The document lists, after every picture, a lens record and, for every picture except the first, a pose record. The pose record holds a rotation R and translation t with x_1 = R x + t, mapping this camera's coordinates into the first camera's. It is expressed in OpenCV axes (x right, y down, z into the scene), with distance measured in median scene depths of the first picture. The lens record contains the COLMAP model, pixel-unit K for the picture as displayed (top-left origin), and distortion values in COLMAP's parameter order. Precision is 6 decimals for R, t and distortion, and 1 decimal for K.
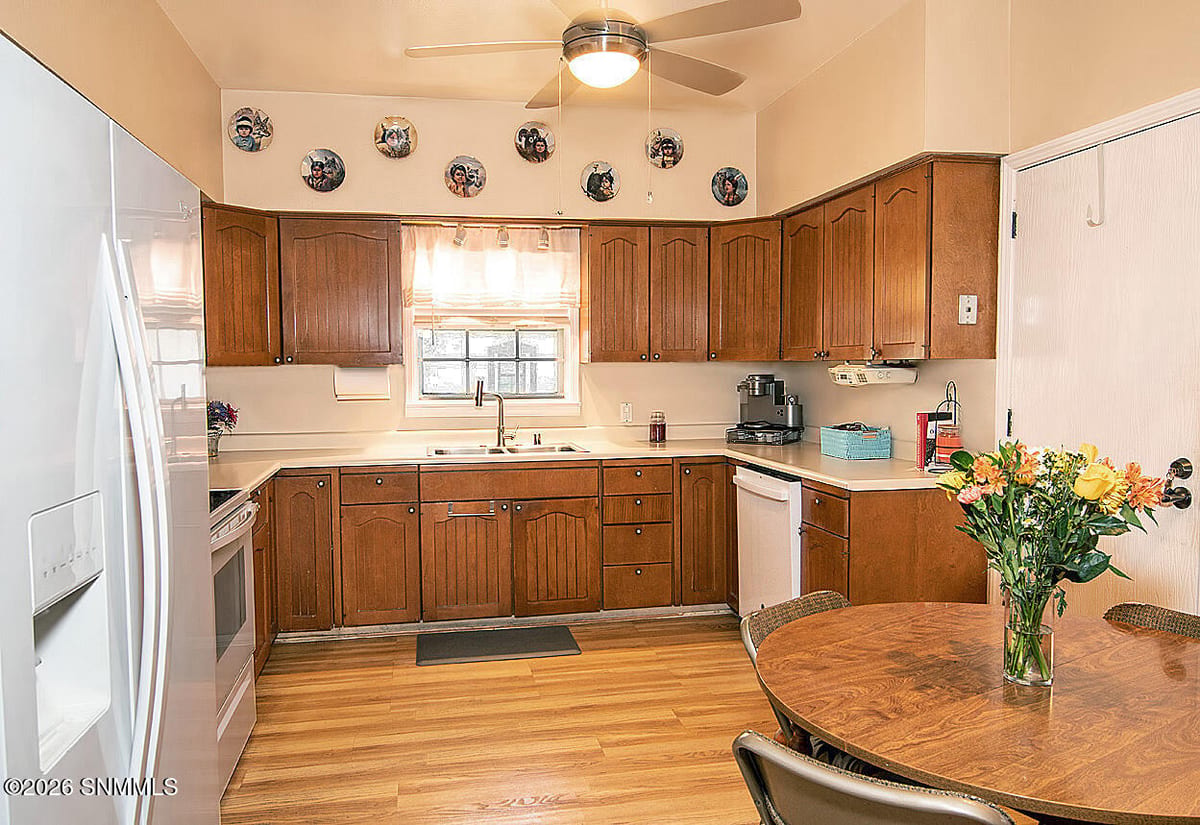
lens RADIAL K [[850.1, 0, 597.8], [0, 850.1, 412.3], [0, 0, 1]] dist [-0.000182, 0.000325]
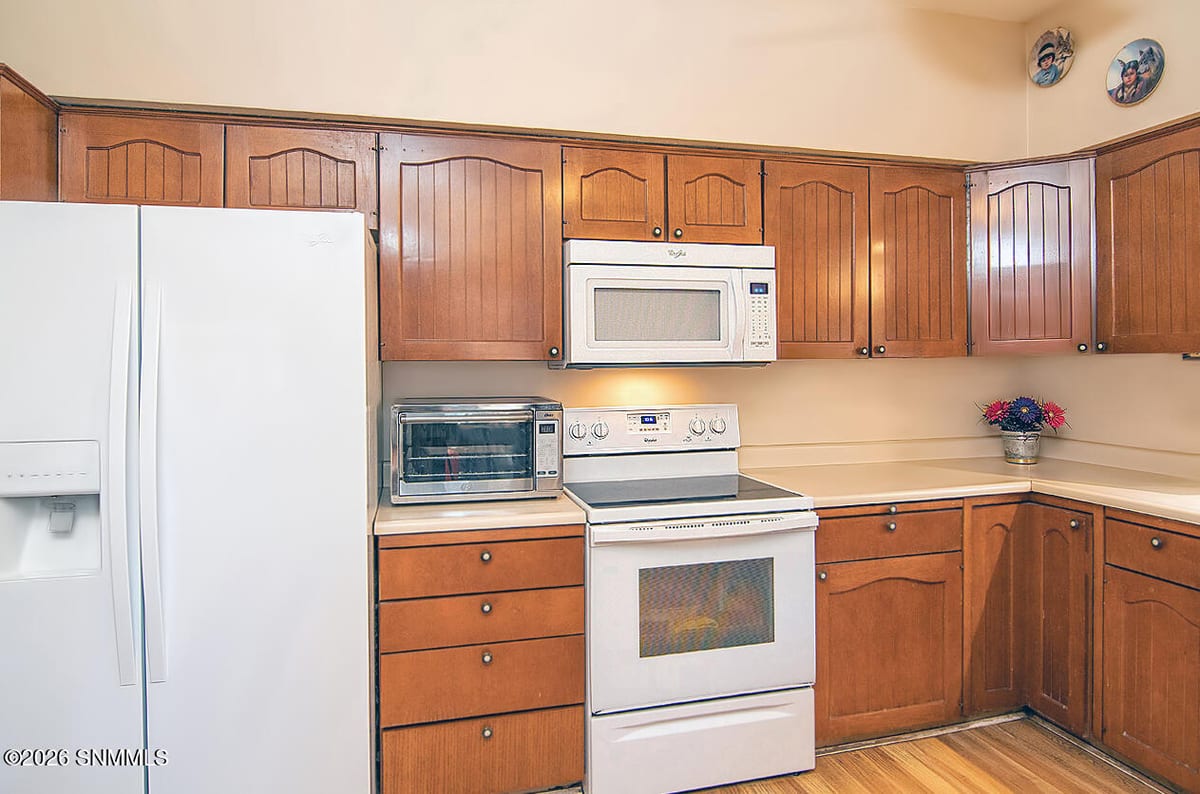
lens RADIAL K [[744.6, 0, 588.4], [0, 744.6, 357.3], [0, 0, 1]] dist [0.006485, 0.001144]
pose [[0.049527, 0.005456, -0.998758, 0.267660], [-0.047647, 0.998859, 0.003093, -0.035612], [0.997636, 0.047435, 0.049731, 0.554216]]
